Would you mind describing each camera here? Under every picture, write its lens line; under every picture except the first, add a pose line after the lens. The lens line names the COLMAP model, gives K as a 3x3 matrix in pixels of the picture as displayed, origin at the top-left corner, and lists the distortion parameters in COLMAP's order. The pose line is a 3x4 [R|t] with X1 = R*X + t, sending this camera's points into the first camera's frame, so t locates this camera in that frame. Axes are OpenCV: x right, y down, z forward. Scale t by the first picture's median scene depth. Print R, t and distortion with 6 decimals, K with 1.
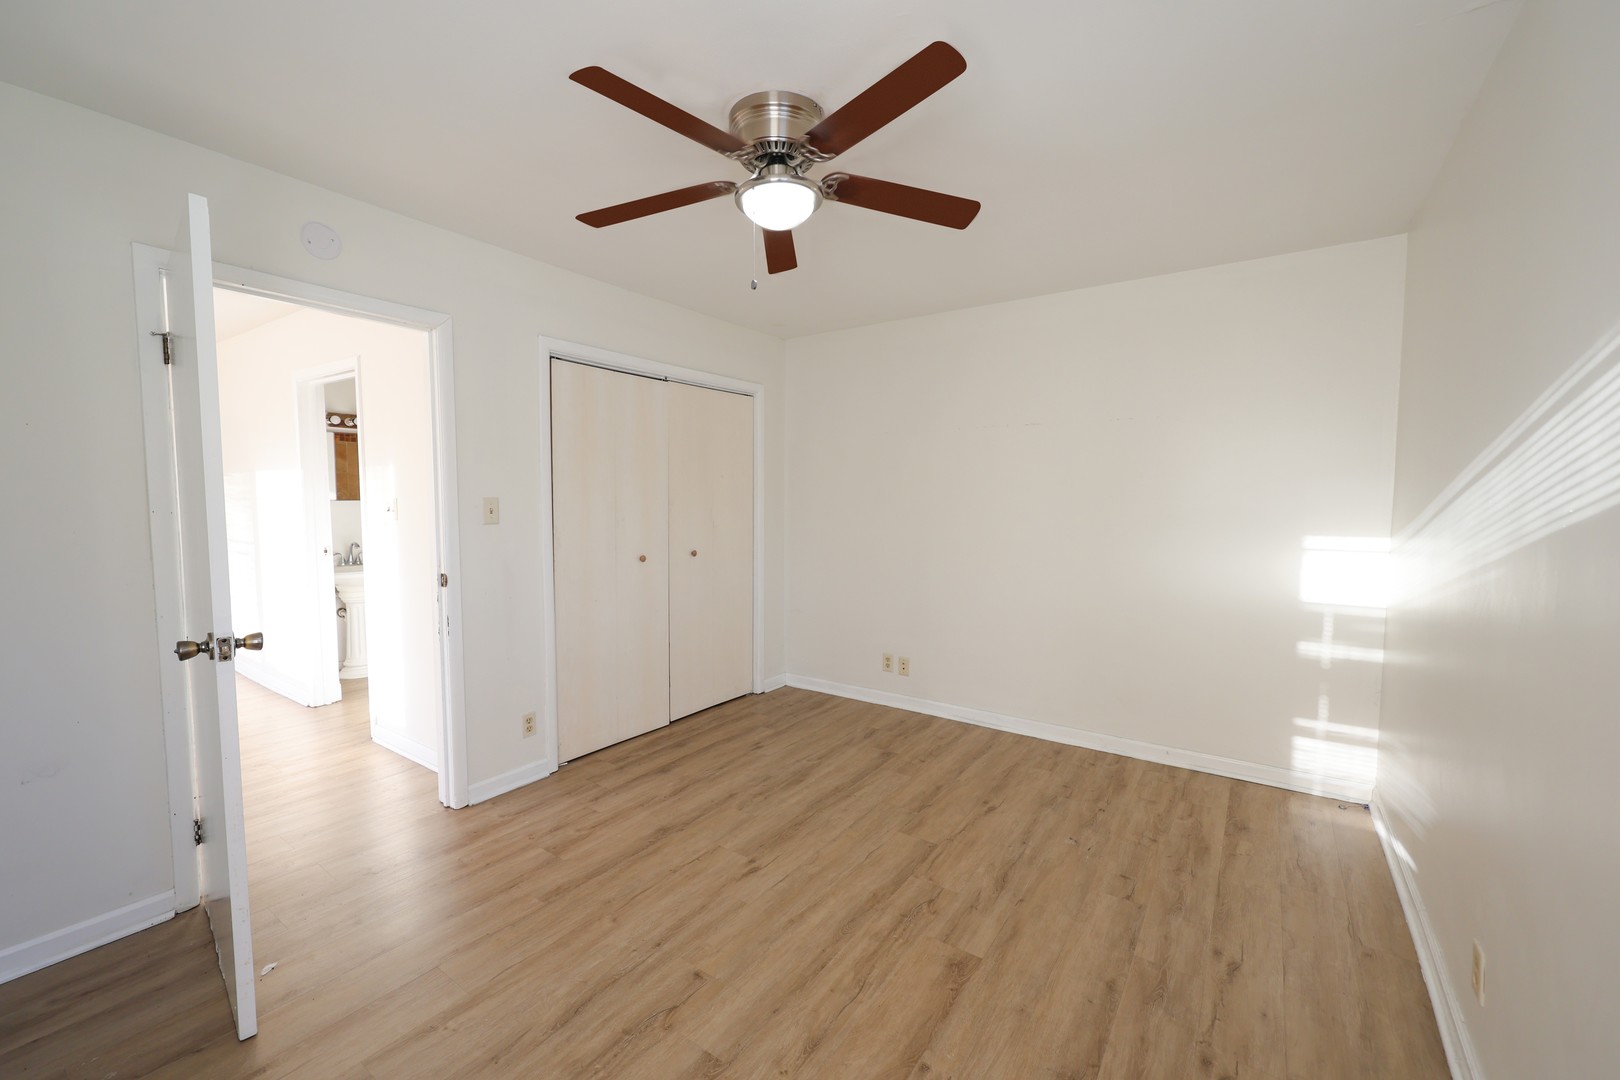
lens RADIAL K [[662.3, 0, 810.0], [0, 662.3, 540.0], [0, 0, 1]] dist [0.001780, 0.000522]
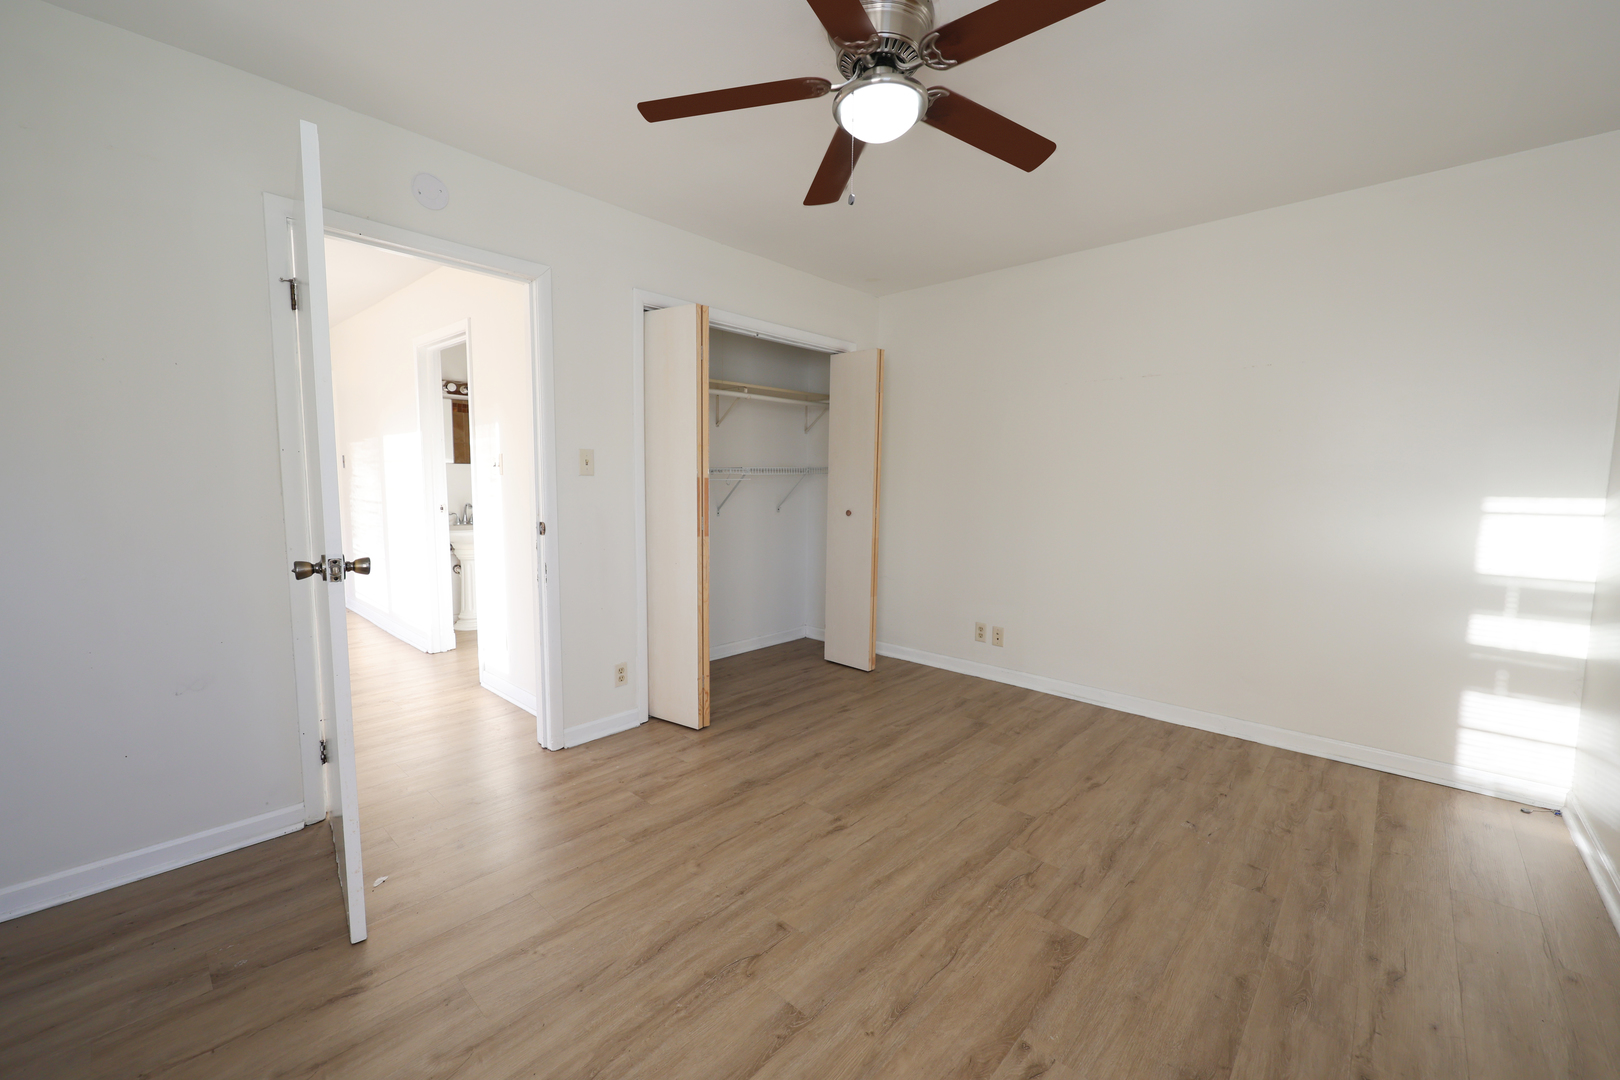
lens RADIAL K [[656.0, 0, 810.0], [0, 656.0, 540.0], [0, 0, 1]] dist [0.001379, 0.000419]
pose [[0.991260, 0.018309, -0.130647, -0.008507], [-0.014946, 0.999532, 0.026676, 0.045390], [0.131074, -0.024490, 0.991070, 0.047444]]
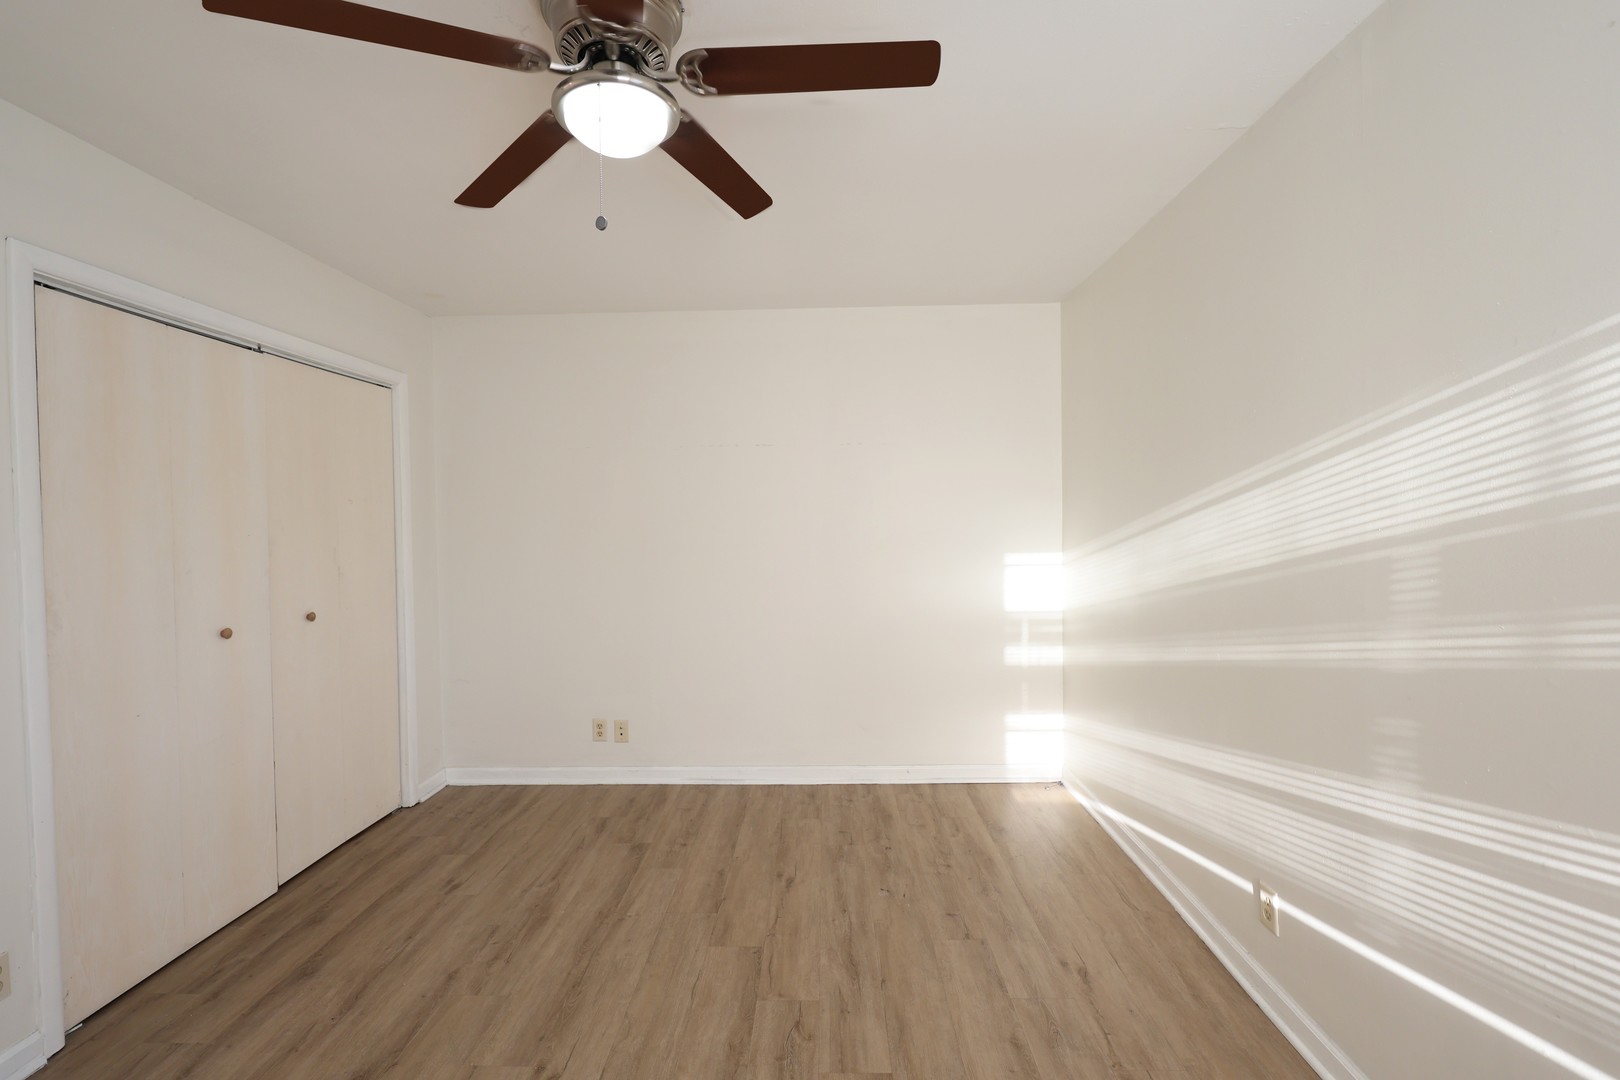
lens RADIAL K [[705.7, 0, 810.0], [0, 705.7, 540.0], [0, 0, 1]] dist [-0.000446, 0.000030]
pose [[0.830678, -0.028511, 0.556023, -0.213510], [0.051092, 0.998378, -0.025138, -0.017736], [-0.554404, 0.049290, 0.830787, 0.198685]]
